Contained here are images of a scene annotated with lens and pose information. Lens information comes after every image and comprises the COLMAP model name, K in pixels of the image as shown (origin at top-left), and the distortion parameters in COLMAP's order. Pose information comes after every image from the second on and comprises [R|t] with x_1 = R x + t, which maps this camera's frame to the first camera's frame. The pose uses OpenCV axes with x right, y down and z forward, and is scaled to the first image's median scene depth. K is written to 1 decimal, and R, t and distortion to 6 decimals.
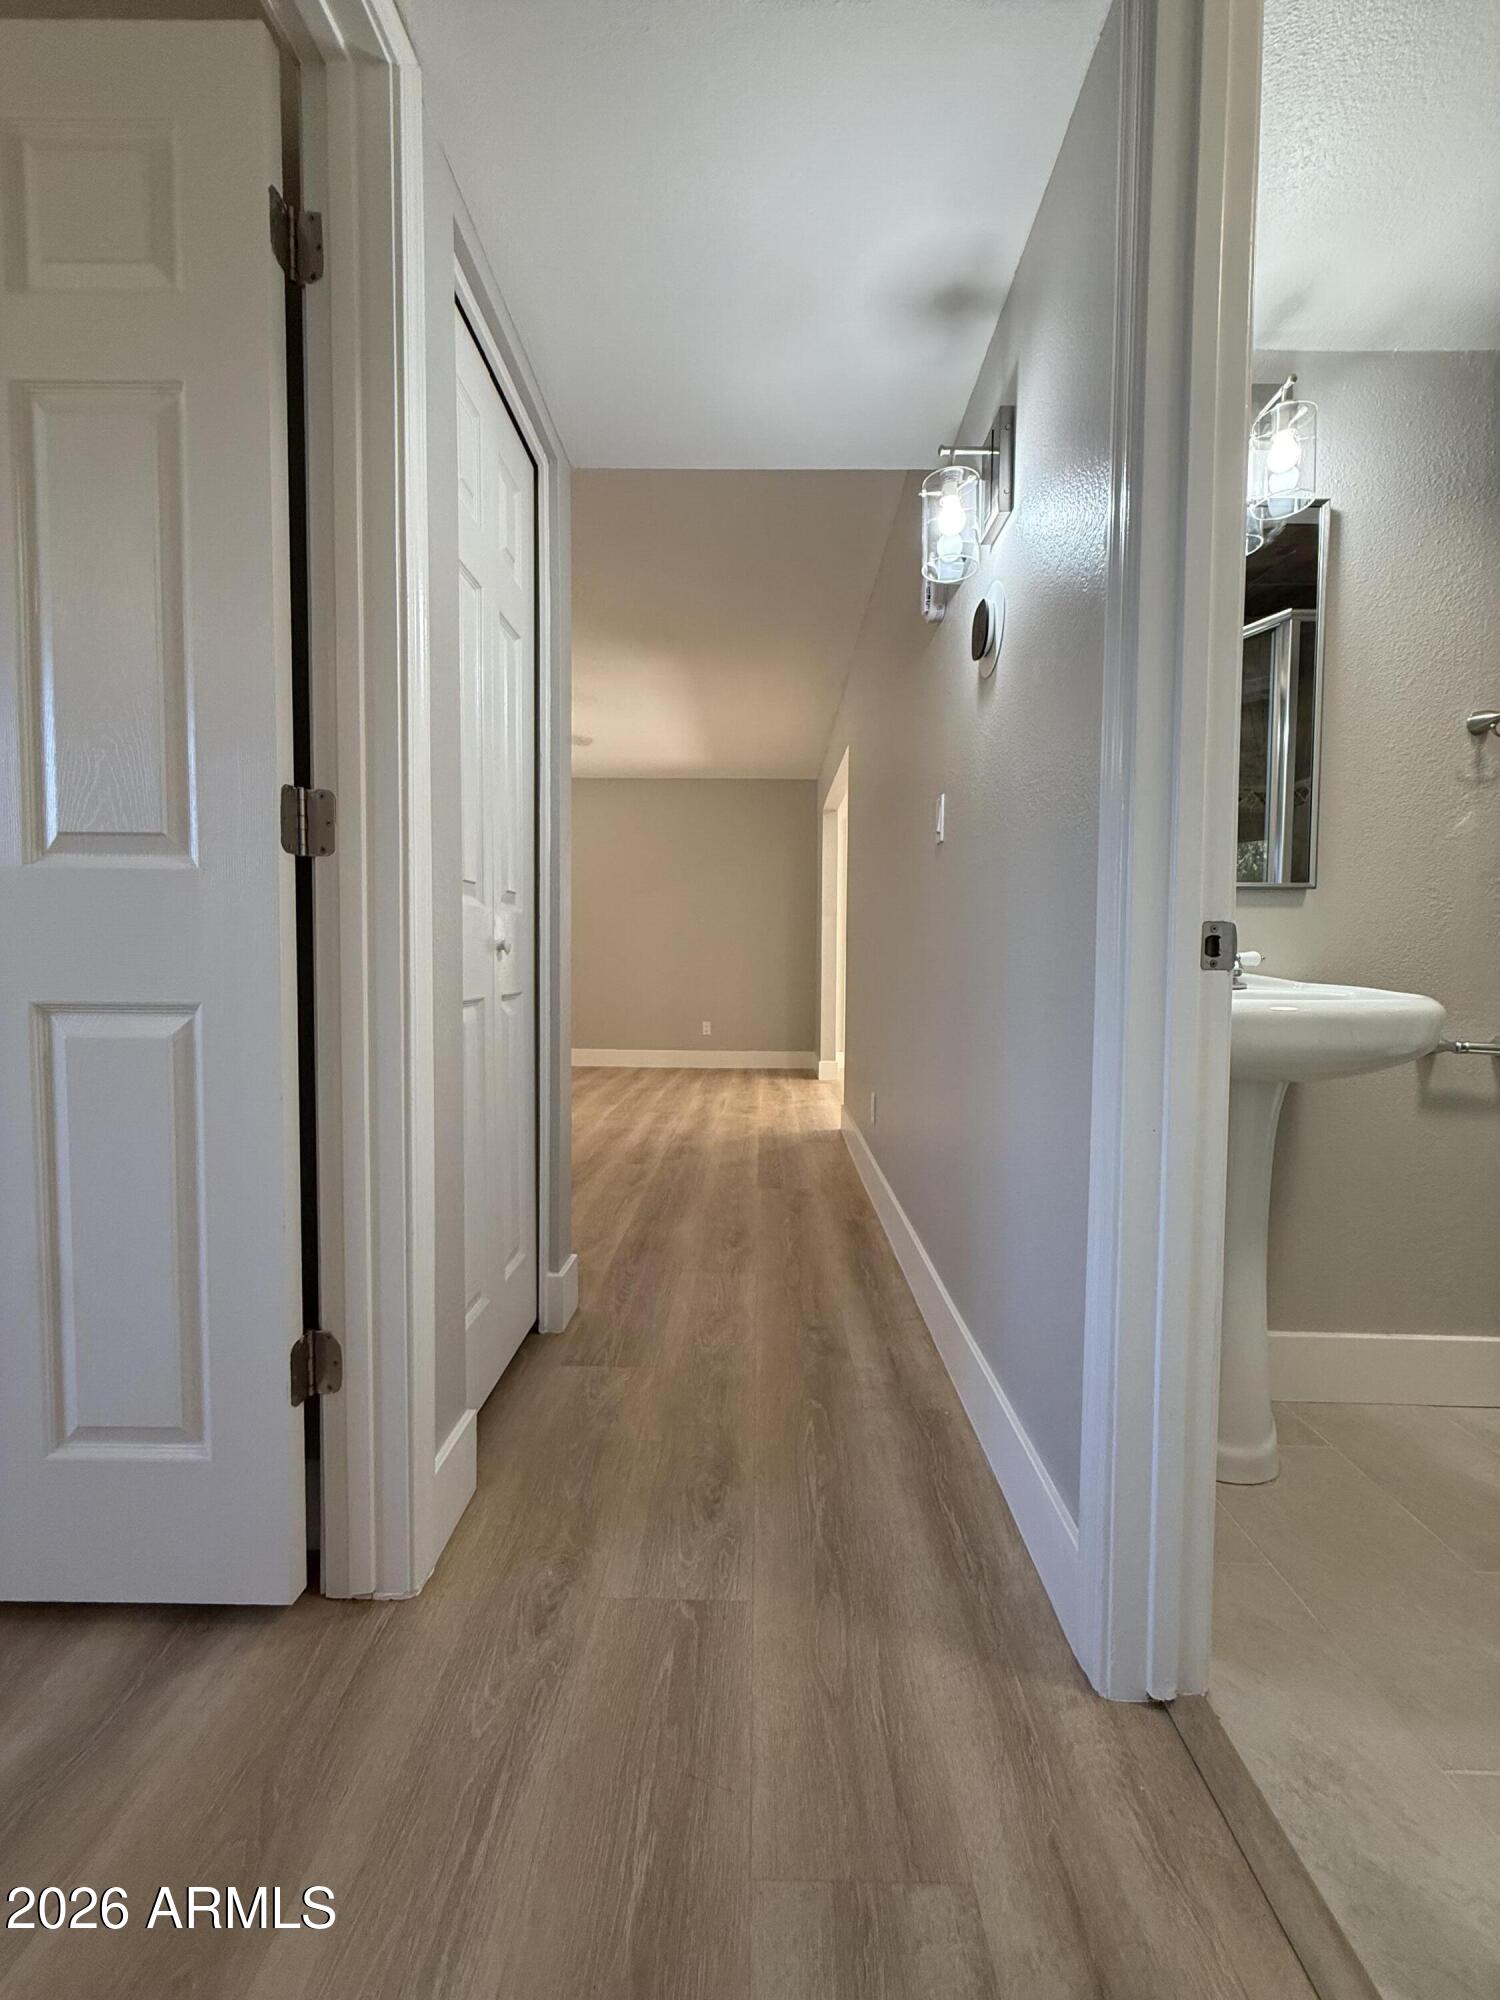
lens RADIAL K [[803.2, 0, 750.0], [0, 803.2, 1000.0], [0, 0, 1]] dist [0.000501, 0.000268]
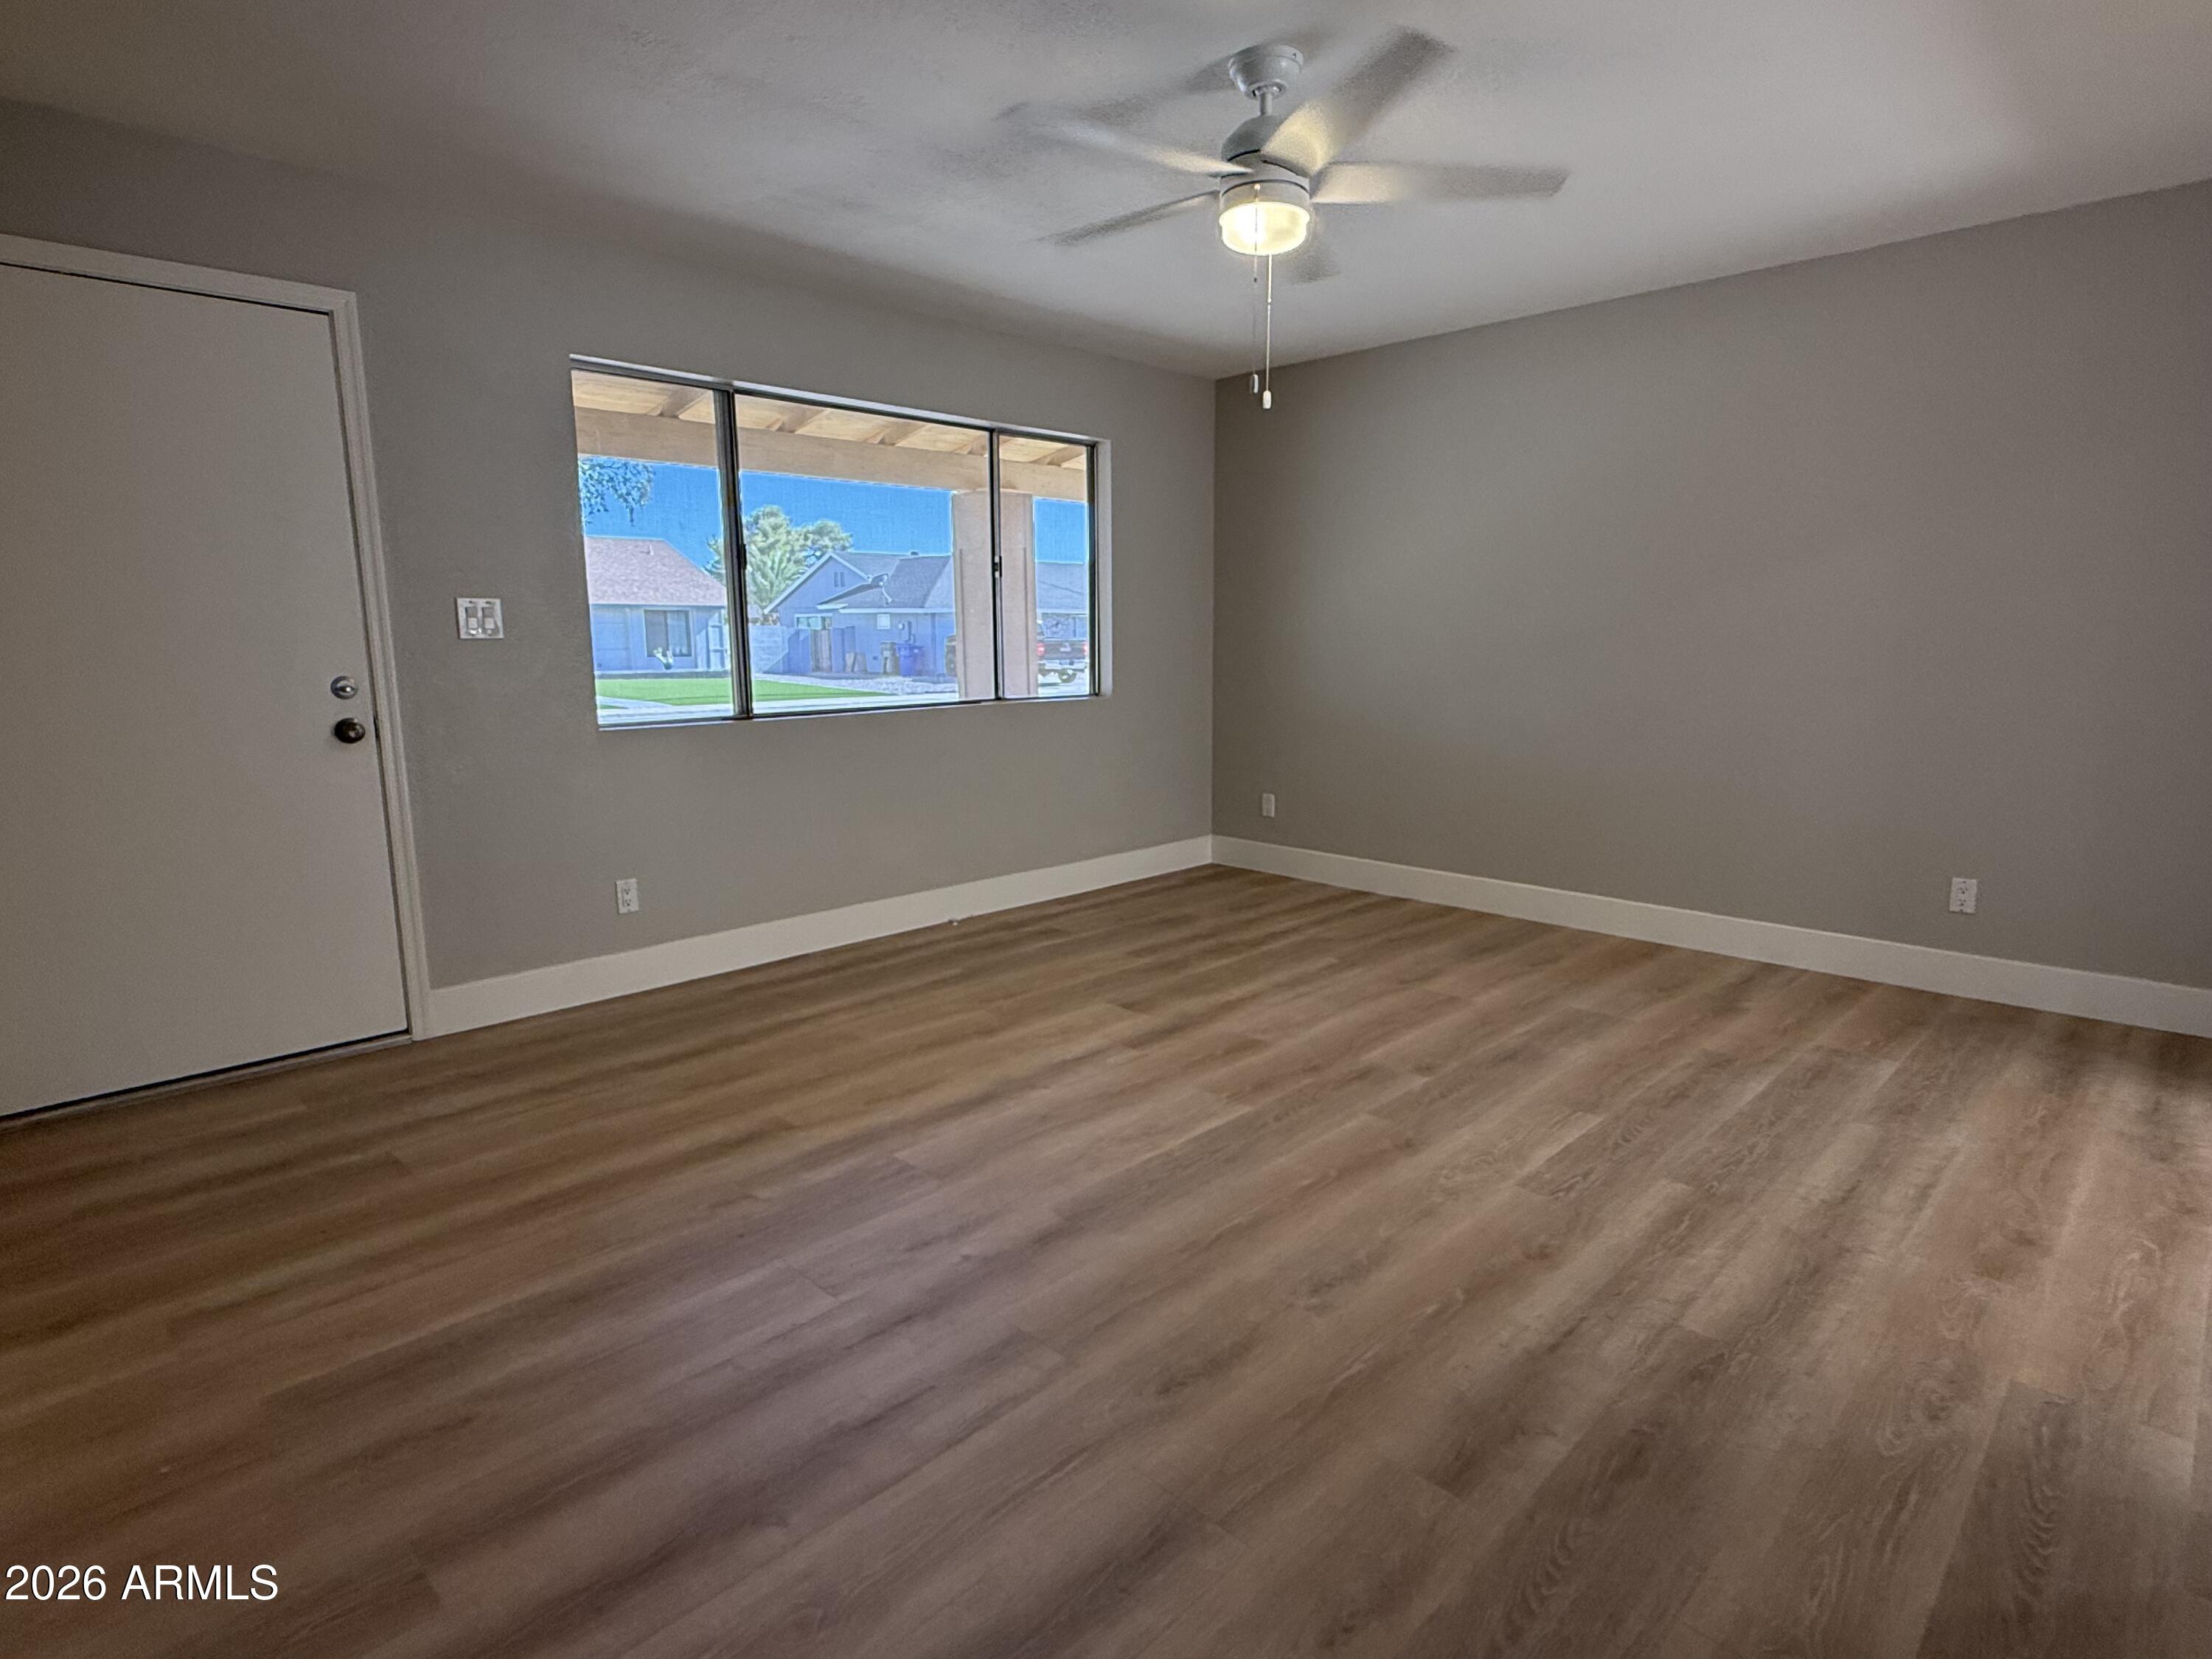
lens RADIAL K [[1170.7, 0, 1106.0], [0, 1170.7, 829.5], [0, 0, 1]] dist [0.000238, 0.000332]
pose [[0.725724, 0.100201, -0.680650, 0.032787], [-0.022256, 0.992239, 0.122340, -0.069009], [0.687625, -0.073637, 0.722322, 0.380566]]
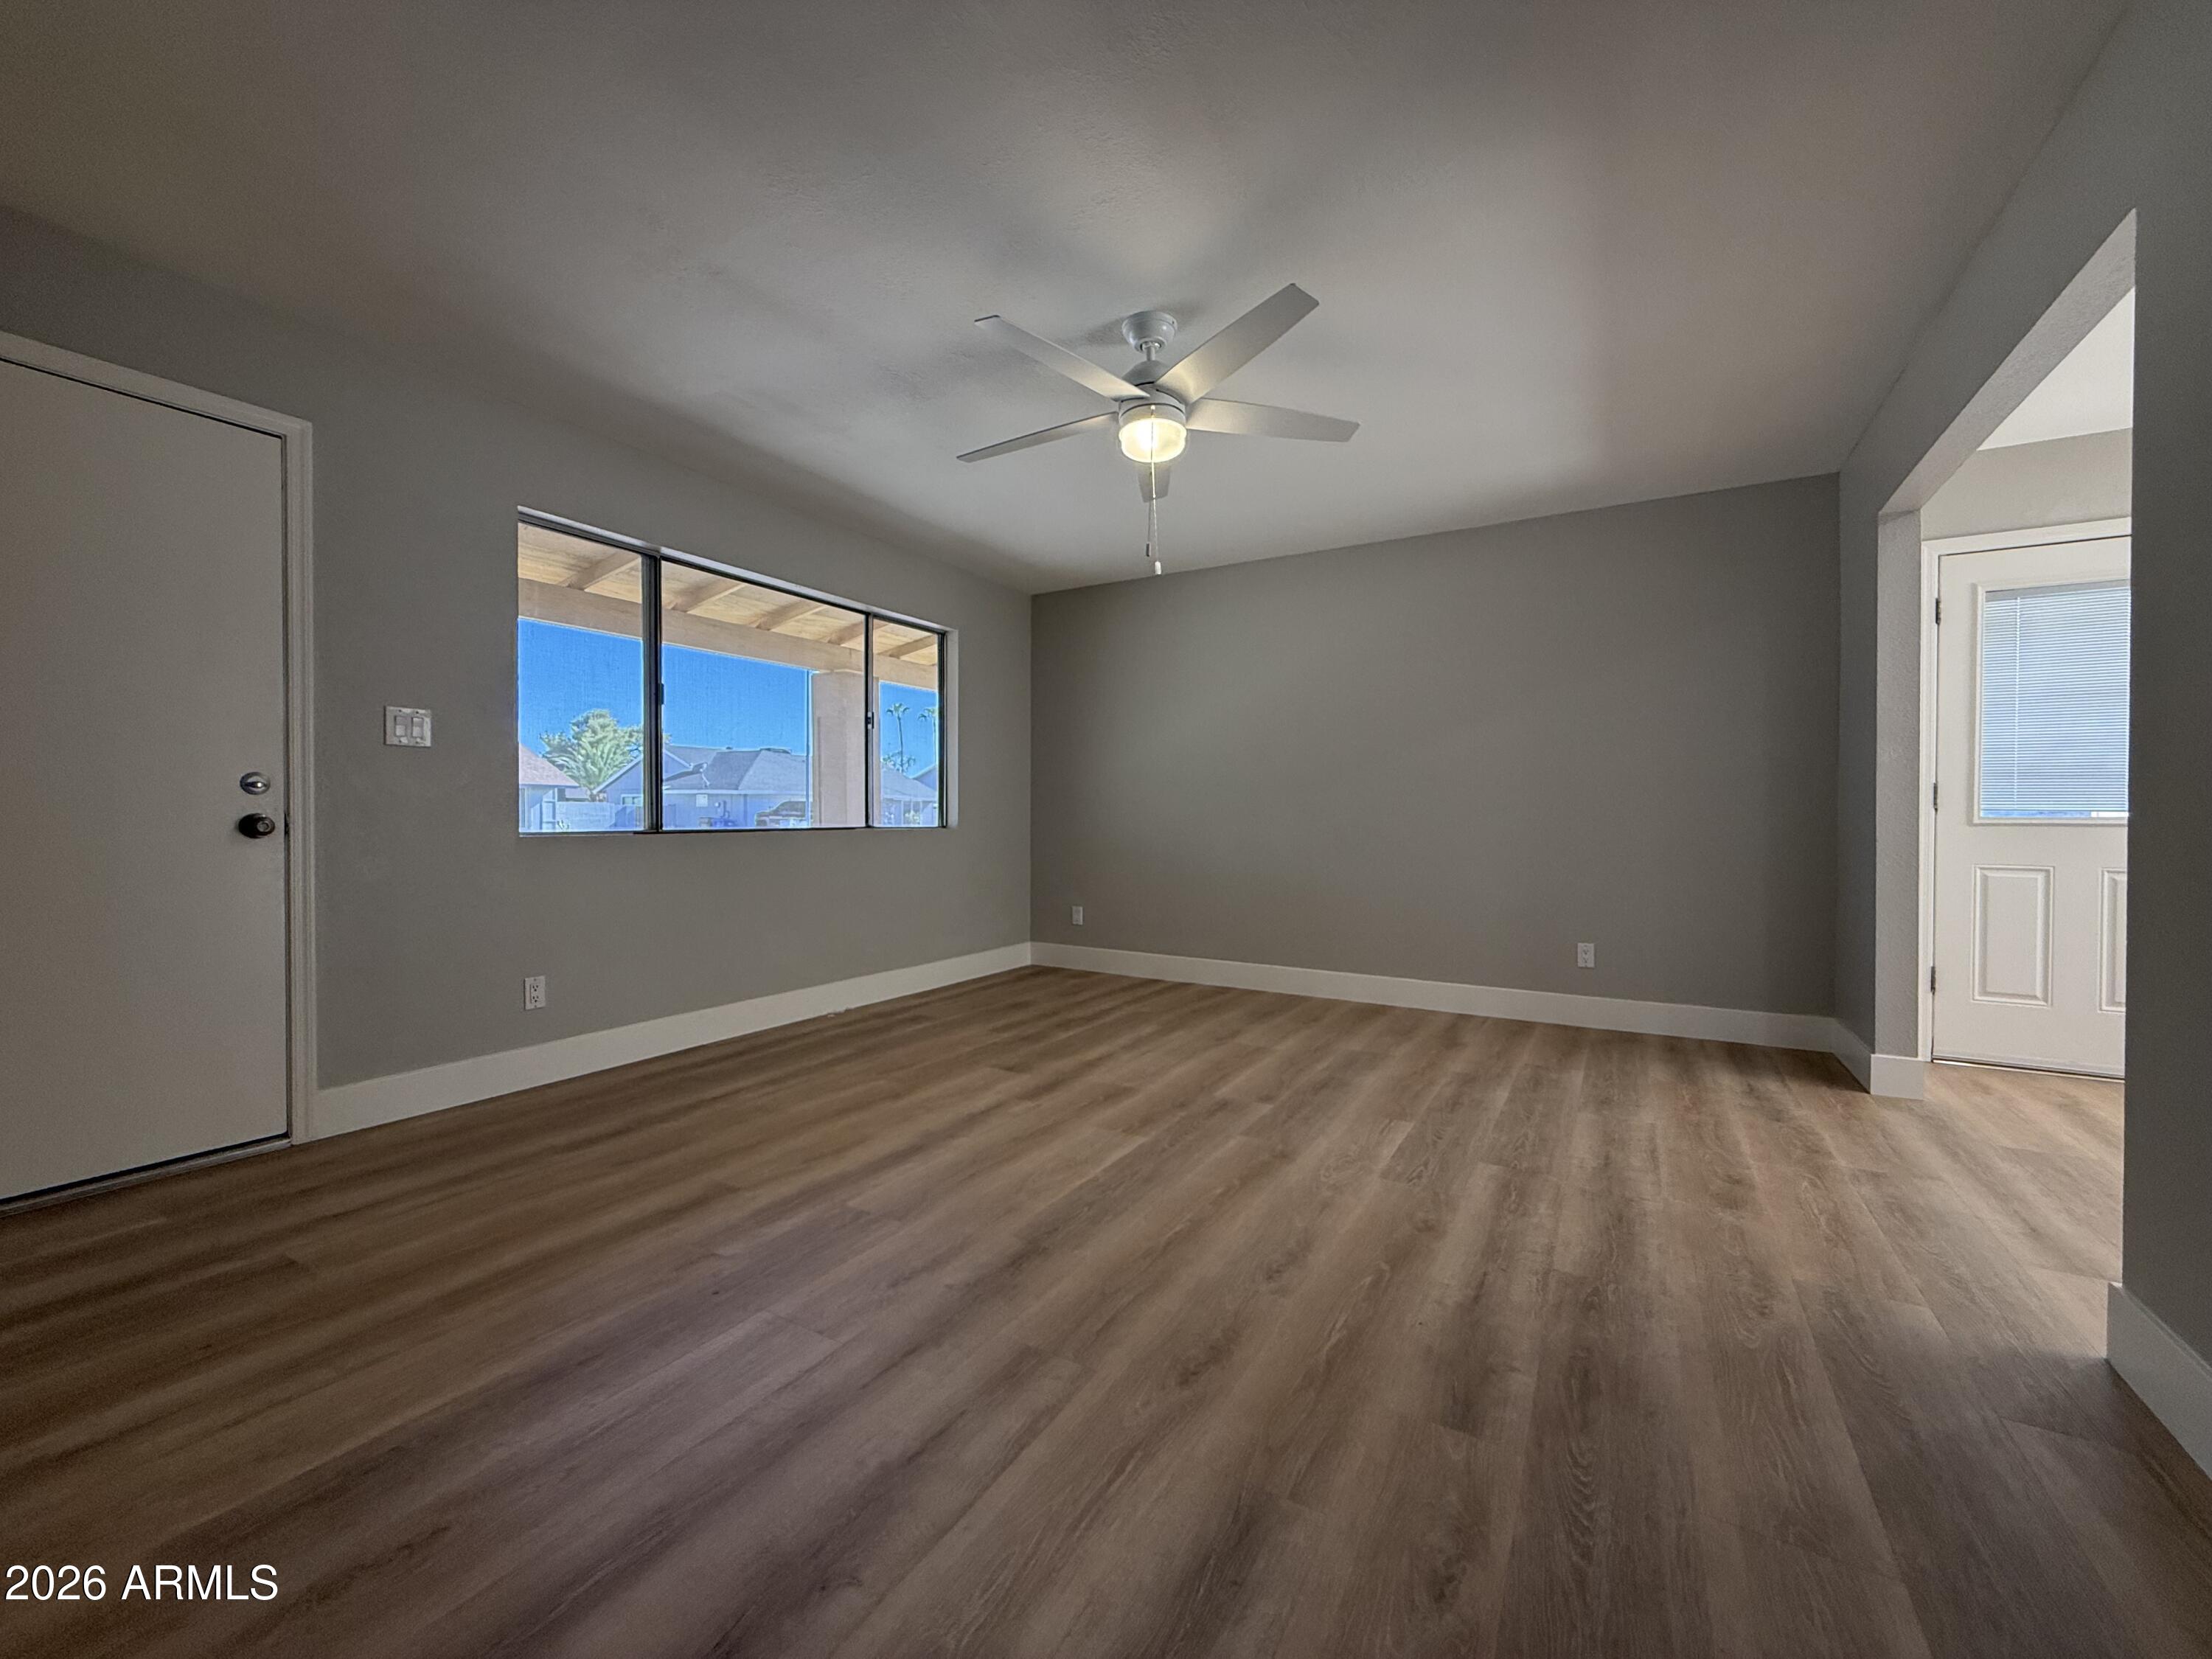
lens RADIAL K [[888.3, 0, 1106.0], [0, 888.3, 829.5], [0, 0, 1]] dist [0.000501, 0.000268]
pose [[0.872601, 0.001563, -0.488431, -0.054359], [-0.021108, 0.999181, -0.034514, -0.028998], [0.487977, 0.040427, 0.871920, 0.365431]]
